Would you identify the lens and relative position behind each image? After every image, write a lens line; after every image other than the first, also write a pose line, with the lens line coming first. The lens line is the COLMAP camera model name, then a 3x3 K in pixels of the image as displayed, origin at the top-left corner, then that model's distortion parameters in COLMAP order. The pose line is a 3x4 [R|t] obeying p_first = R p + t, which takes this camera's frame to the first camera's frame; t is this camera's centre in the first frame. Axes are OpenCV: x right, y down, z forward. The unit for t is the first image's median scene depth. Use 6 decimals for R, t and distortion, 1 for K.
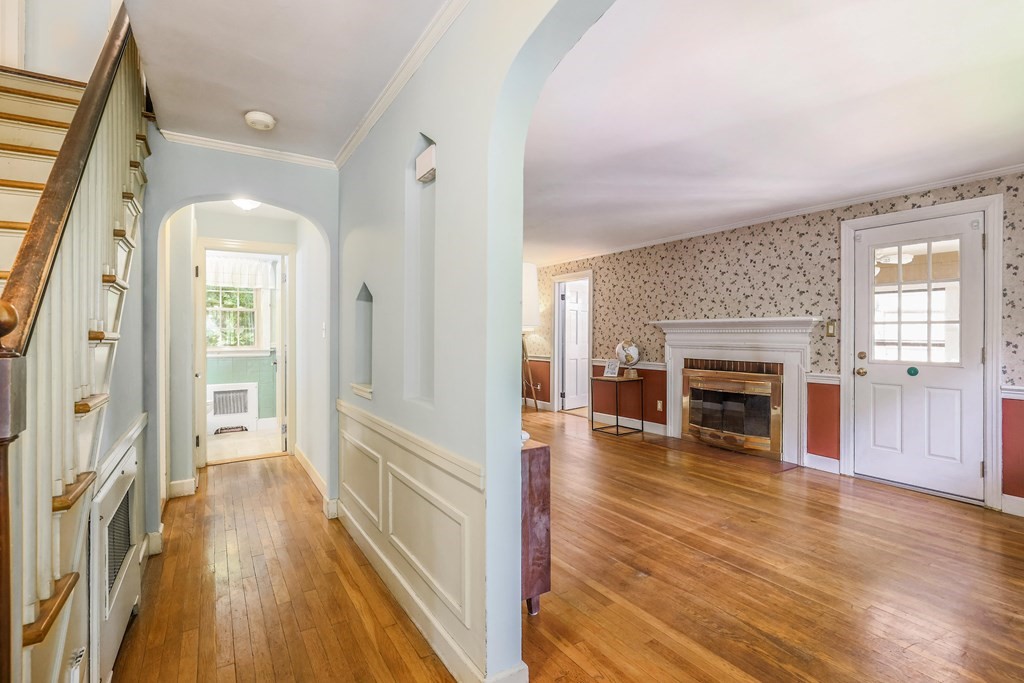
lens RADIAL K [[480.1, 0, 508.0], [0, 480.1, 336.2], [0, 0, 1]] dist [-0.035435, 0.005337]
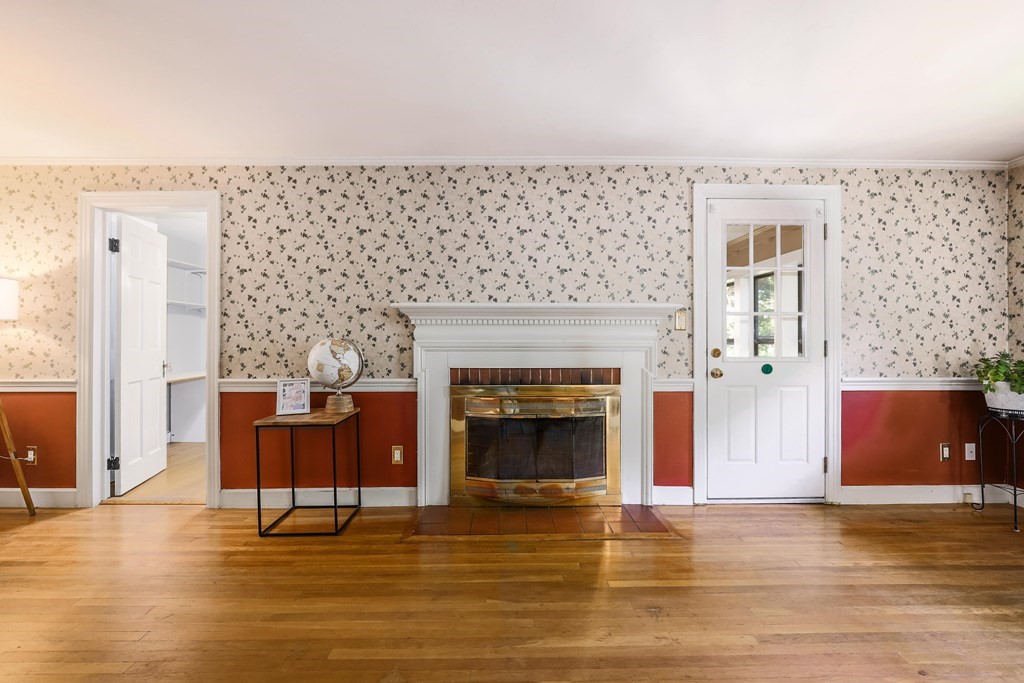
lens RADIAL K [[673.9, 0, 512.6], [0, 673.9, 335.1], [0, 0, 1]] dist [-0.038389, 0.002897]
pose [[0.508163, -0.011109, 0.861189, -0.413805], [0.004567, 0.999938, 0.010204, -0.003600], [-0.861249, -0.001252, 0.508182, 0.687077]]
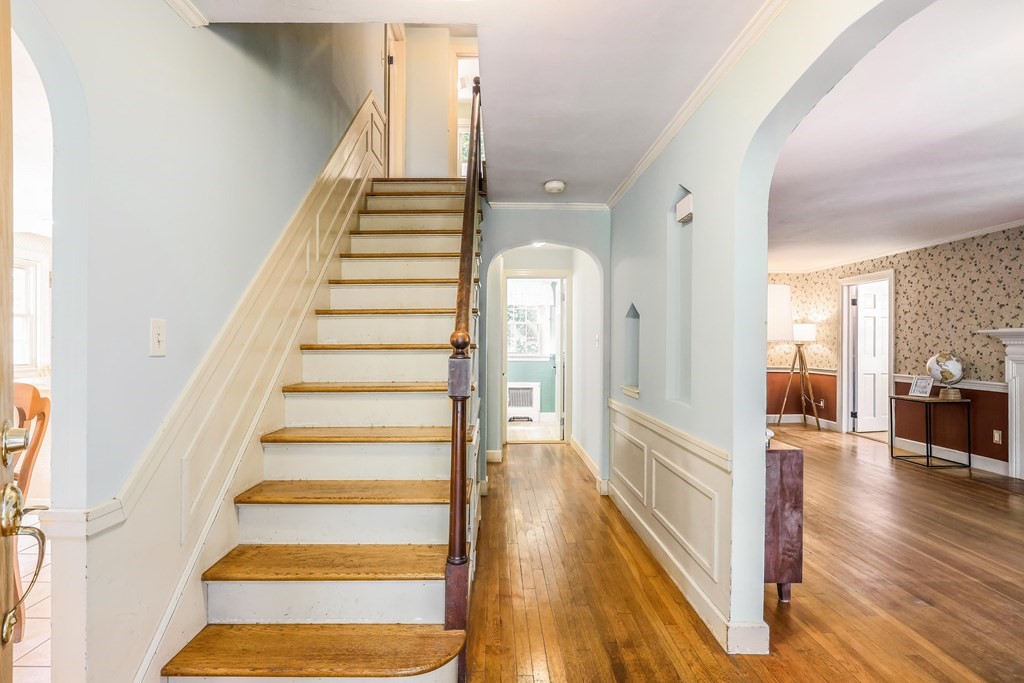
lens RADIAL K [[480.1, 0, 487.8], [0, 480.1, 334.2], [0, 0, 1]] dist [-0.035435, 0.005337]
pose [[0.841649, -0.001002, -0.540025, 0.030854], [-0.009323, 0.999822, -0.016384, -0.005067], [0.539945, 0.018824, 0.841490, -0.144820]]
